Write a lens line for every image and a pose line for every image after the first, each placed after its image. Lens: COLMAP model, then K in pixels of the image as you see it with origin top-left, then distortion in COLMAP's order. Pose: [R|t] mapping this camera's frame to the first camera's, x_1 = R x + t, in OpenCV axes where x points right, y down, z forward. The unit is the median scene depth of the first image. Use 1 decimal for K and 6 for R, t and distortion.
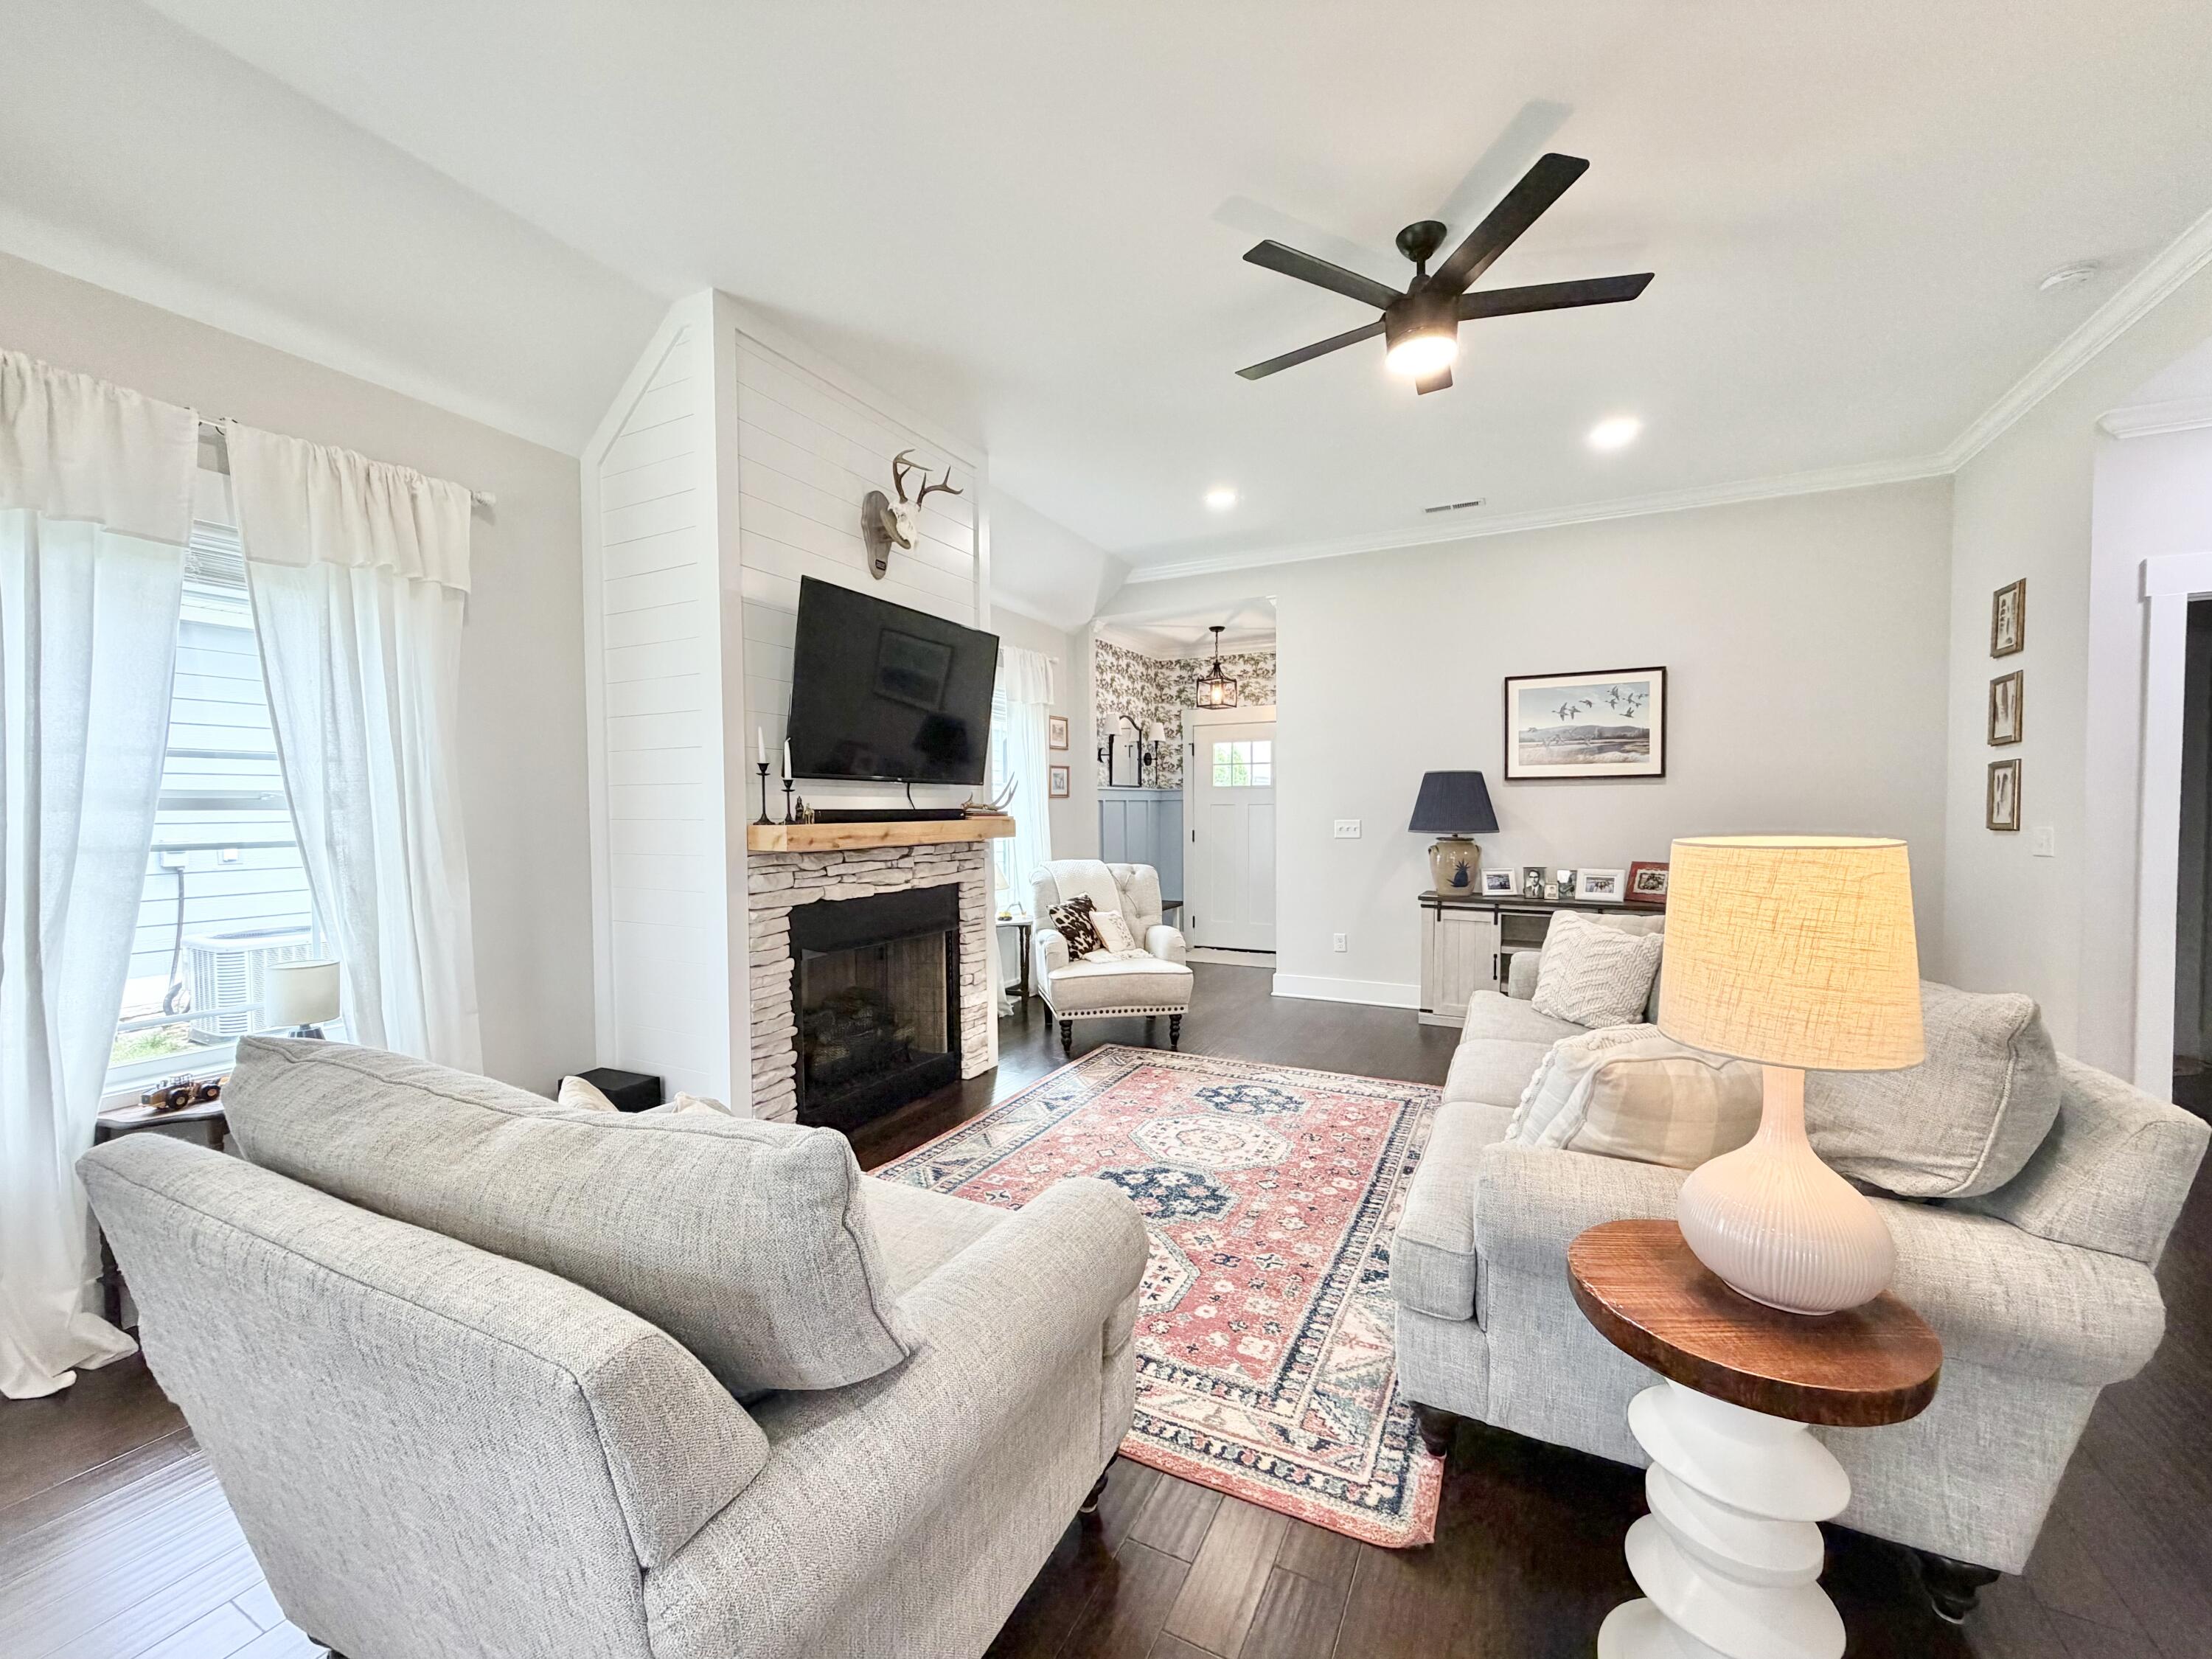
lens RADIAL K [[885.8, 0, 1098.5], [0, 885.8, 830.0], [0, 0, 1]] dist [-0.003587, 0.000577]
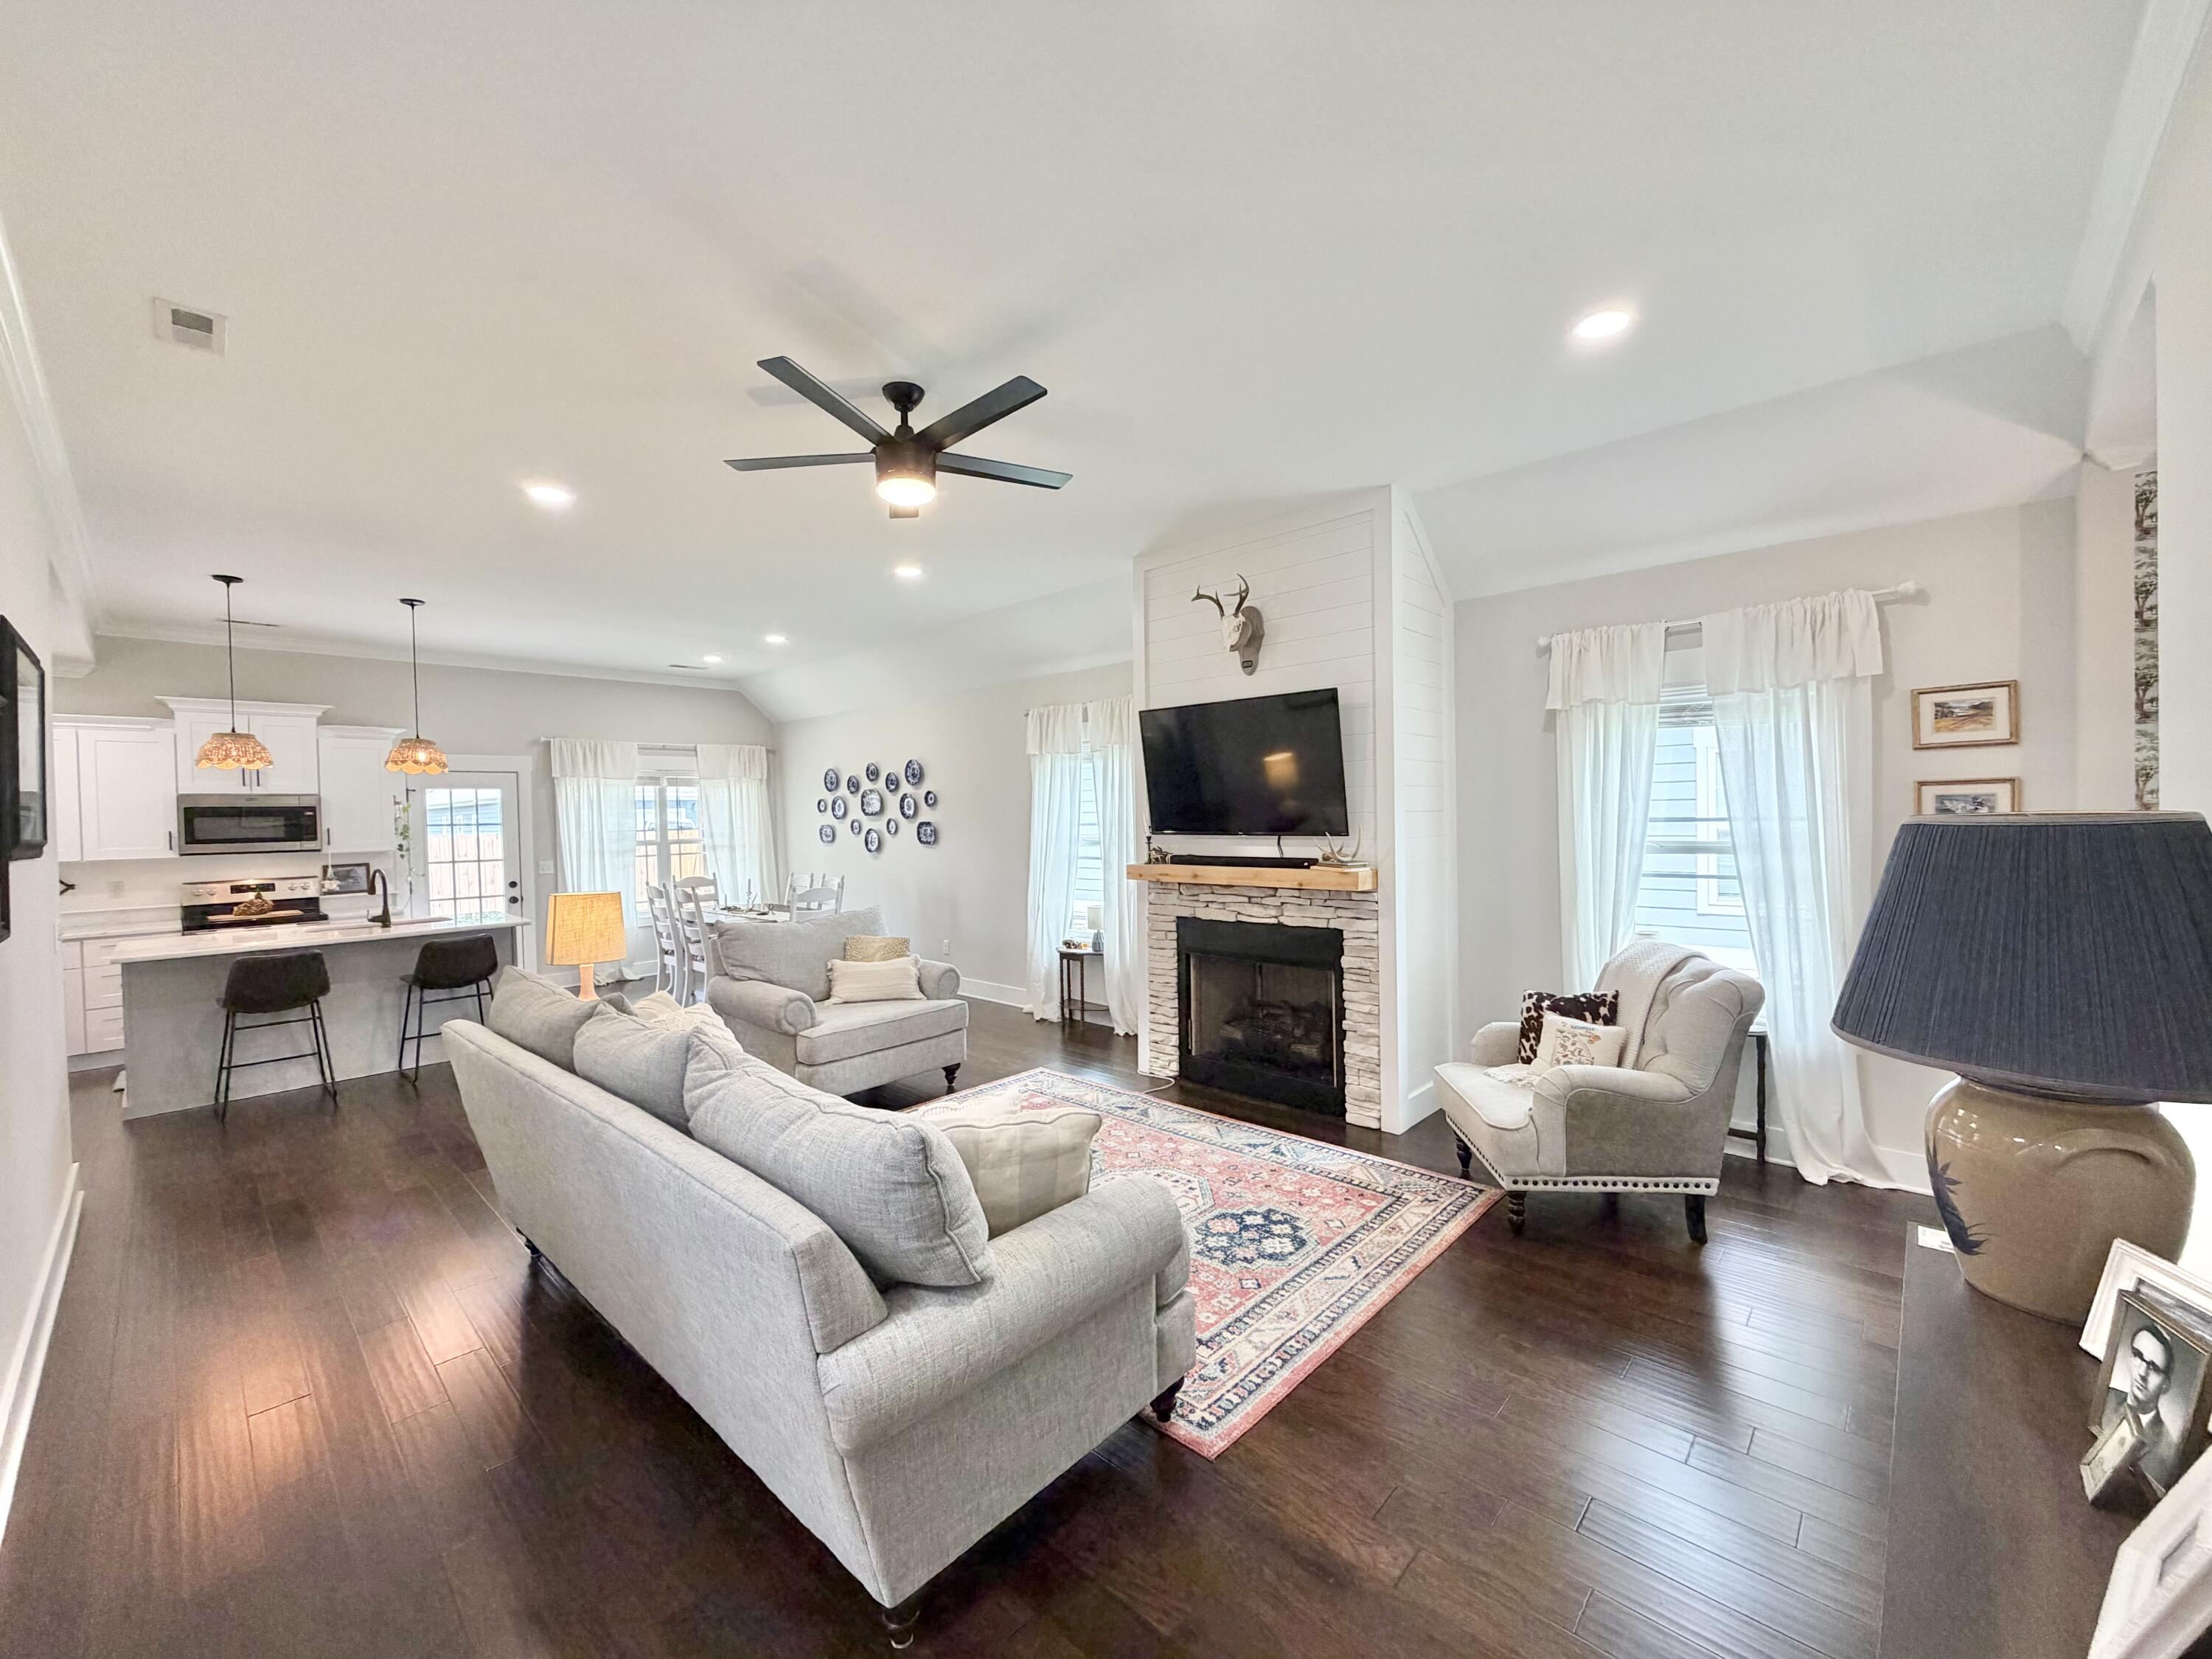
lens RADIAL K [[885.8, 0, 1101.3], [0, 885.8, 826.8], [0, 0, 1]] dist [-0.003587, 0.000577]
pose [[-0.284452, 0.022868, -0.958417, 0.878336], [-0.004436, 0.999673, 0.025169, -0.081635], [0.958680, 0.011411, -0.284258, 0.982920]]
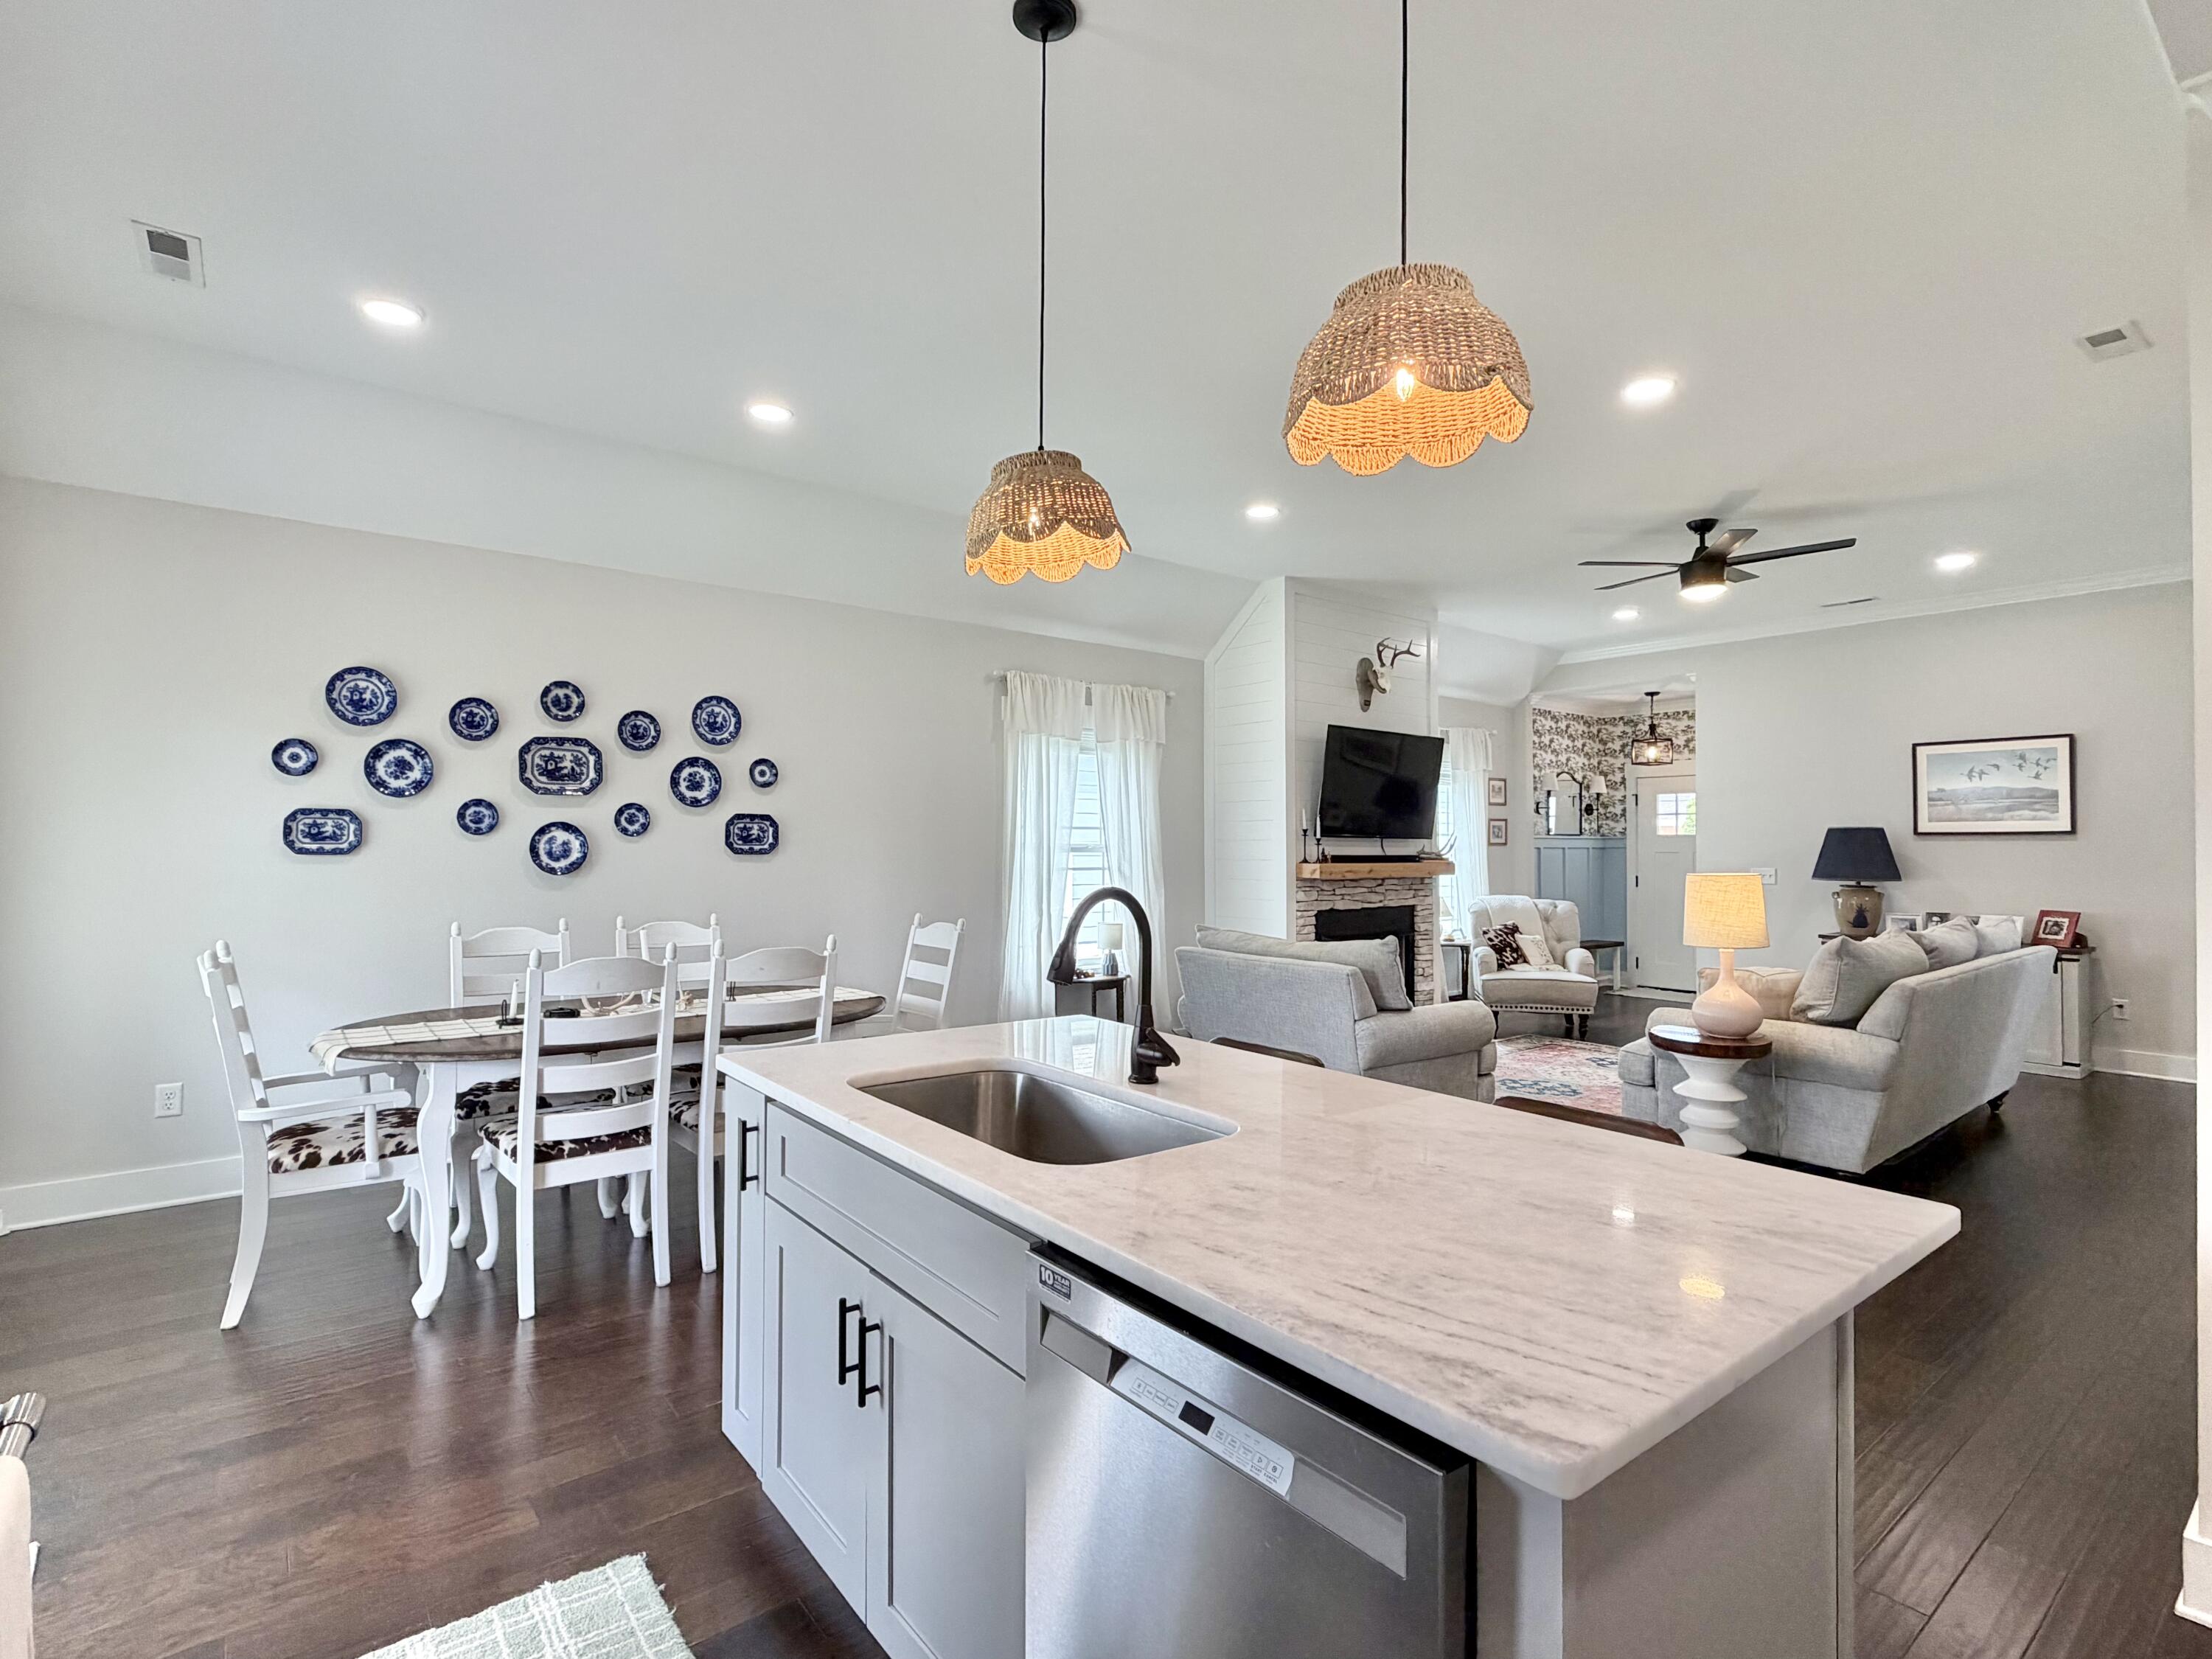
lens RADIAL K [[1100.9, 0, 1113.0], [0, 1100.9, 826.4], [0, 0, 1]] dist [0.013312, 0.000030]
pose [[0.916492, 0.002406, -0.400047, 0.111874], [-0.019996, 0.999008, -0.039801, 0.011314], [0.399554, 0.044477, 0.915630, -0.852489]]
